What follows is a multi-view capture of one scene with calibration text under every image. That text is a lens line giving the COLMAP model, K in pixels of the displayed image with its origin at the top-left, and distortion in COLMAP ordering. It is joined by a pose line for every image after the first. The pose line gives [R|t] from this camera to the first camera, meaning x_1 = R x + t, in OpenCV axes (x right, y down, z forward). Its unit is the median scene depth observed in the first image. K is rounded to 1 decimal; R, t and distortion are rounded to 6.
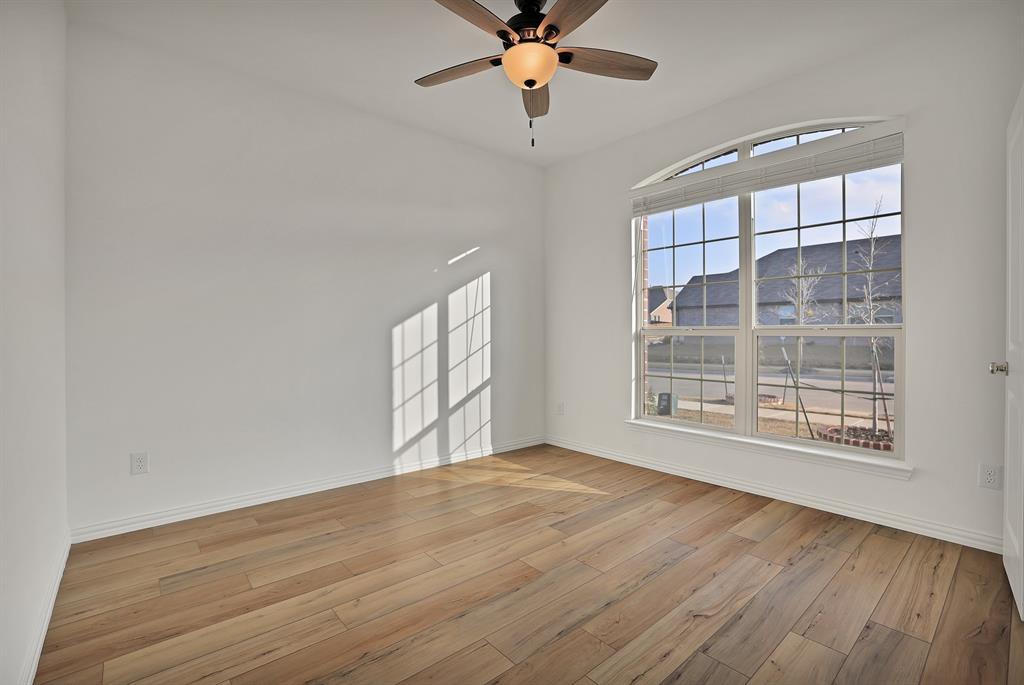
lens RADIAL K [[450.9, 0, 505.2], [0, 450.9, 337.9], [0, 0, 1]] dist [-0.034310, 0.000362]
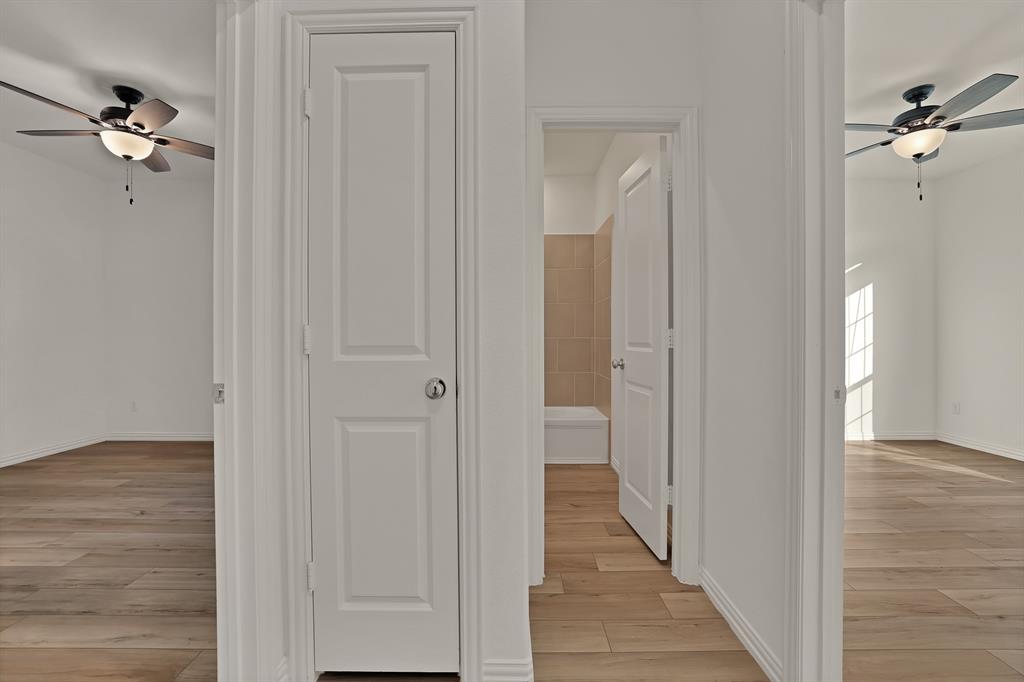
lens RADIAL K [[430.0, 0, 512.0], [0, 430.0, 341.0], [0, 0, 1]] dist [-0.016989, -0.000015]
pose [[0.757788, 0.005410, -0.652479, -0.024643], [-0.012122, 0.999910, -0.005787, 0.021239], [0.652389, 0.012295, 0.757785, -0.467987]]
